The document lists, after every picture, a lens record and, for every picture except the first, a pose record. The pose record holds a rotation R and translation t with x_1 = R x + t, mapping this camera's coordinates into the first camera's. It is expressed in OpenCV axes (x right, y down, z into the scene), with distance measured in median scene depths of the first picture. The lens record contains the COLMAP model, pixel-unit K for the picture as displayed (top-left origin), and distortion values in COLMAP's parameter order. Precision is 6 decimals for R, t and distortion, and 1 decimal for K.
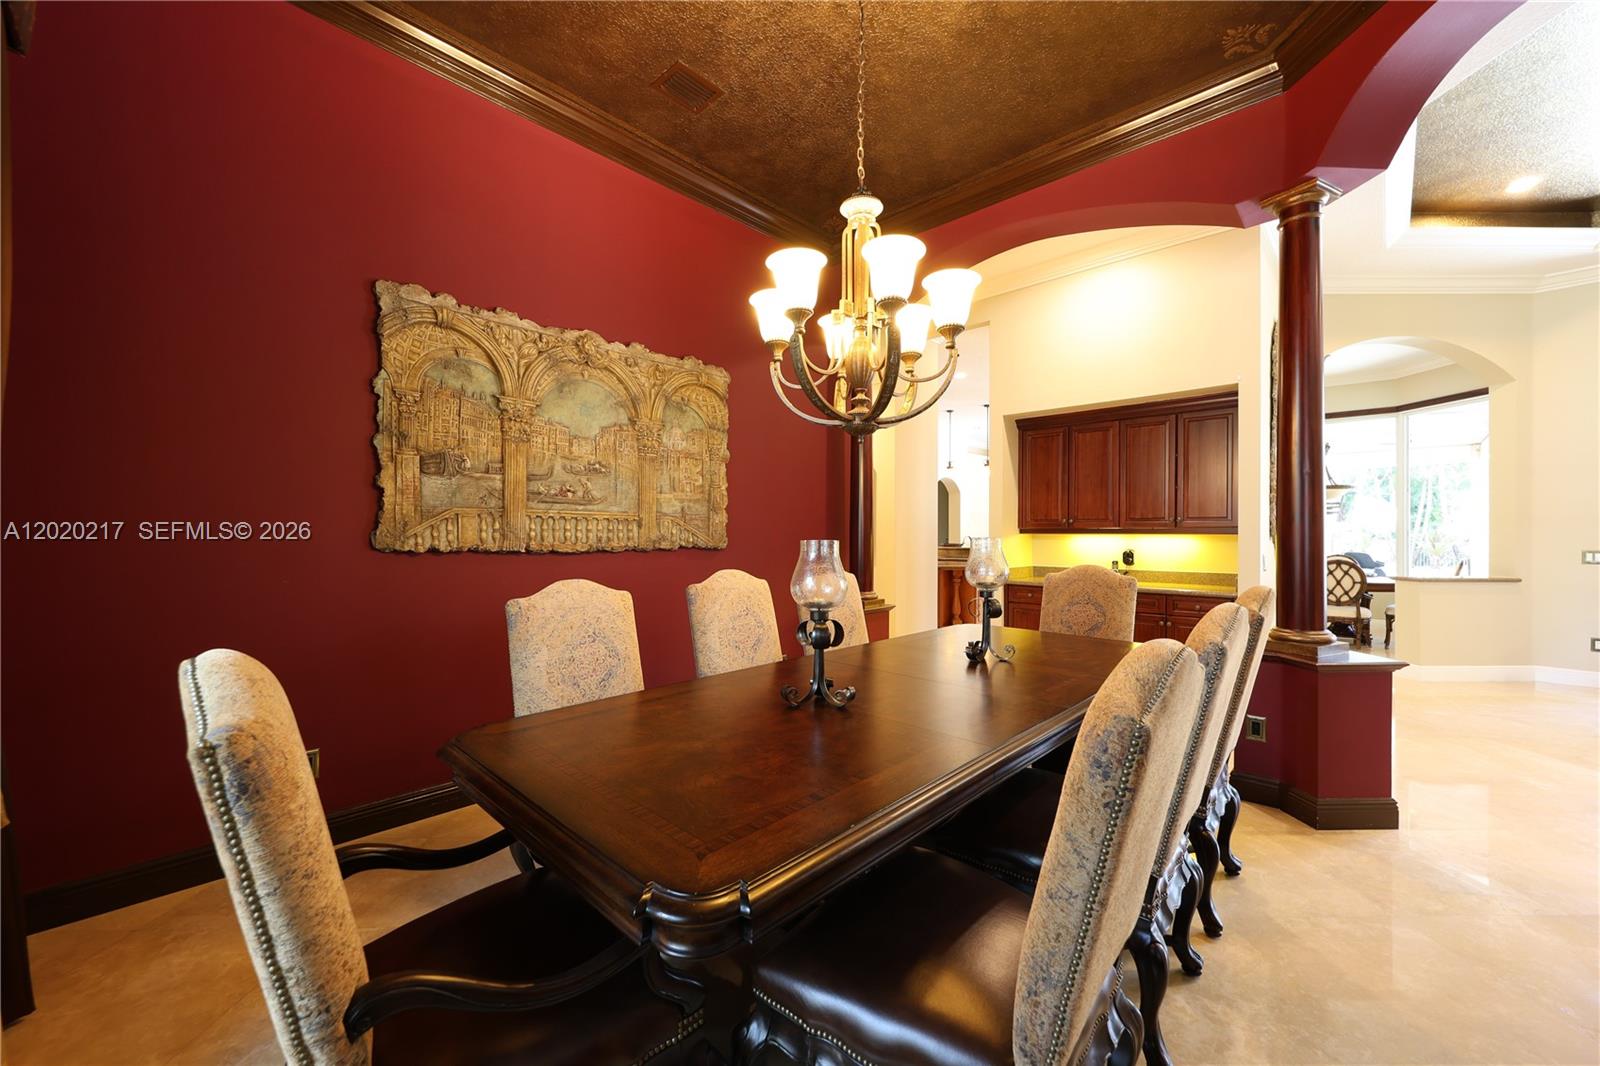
lens RADIAL K [[617.5, 0, 797.9], [0, 617.5, 534.0], [0, 0, 1]] dist [0.000696, 0.001006]
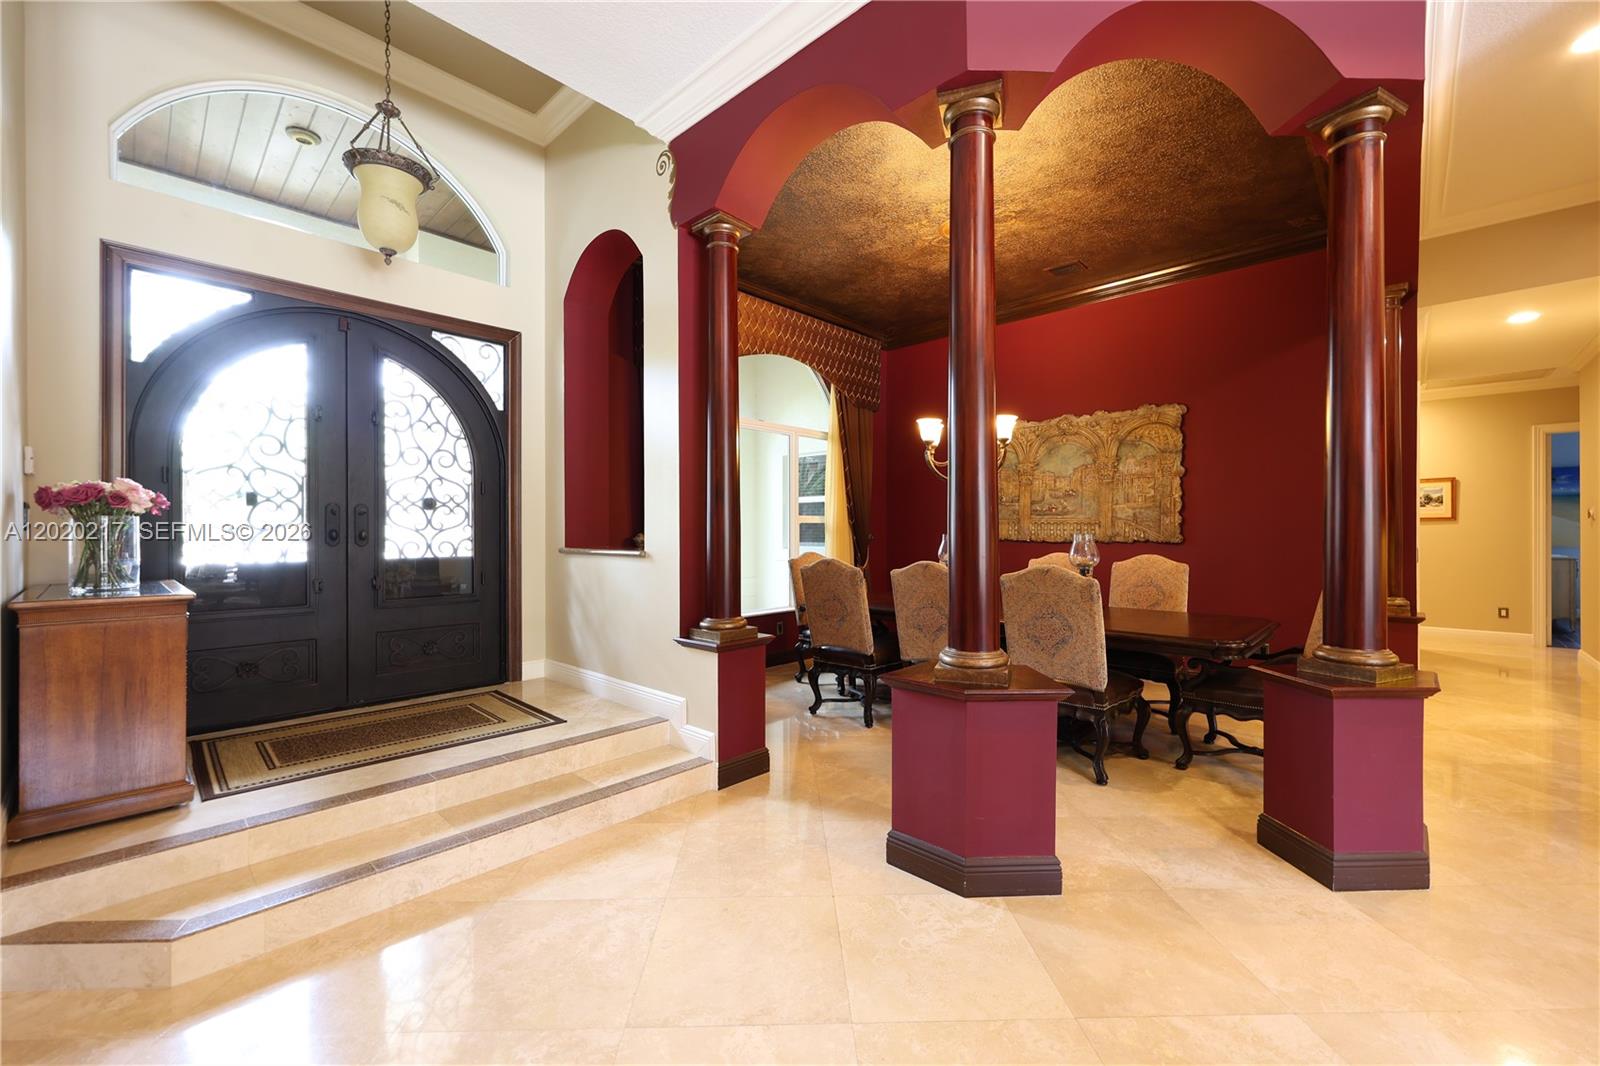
lens RADIAL K [[635.8, 0, 799.5], [0, 635.8, 534.2], [0, 0, 1]] dist [0.003259, -0.000224]
pose [[0.006928, -0.003127, -0.999971, 1.409218], [-0.001884, 0.999993, -0.003140, 0.012813], [0.999974, 0.001905, 0.006922, 0.233640]]
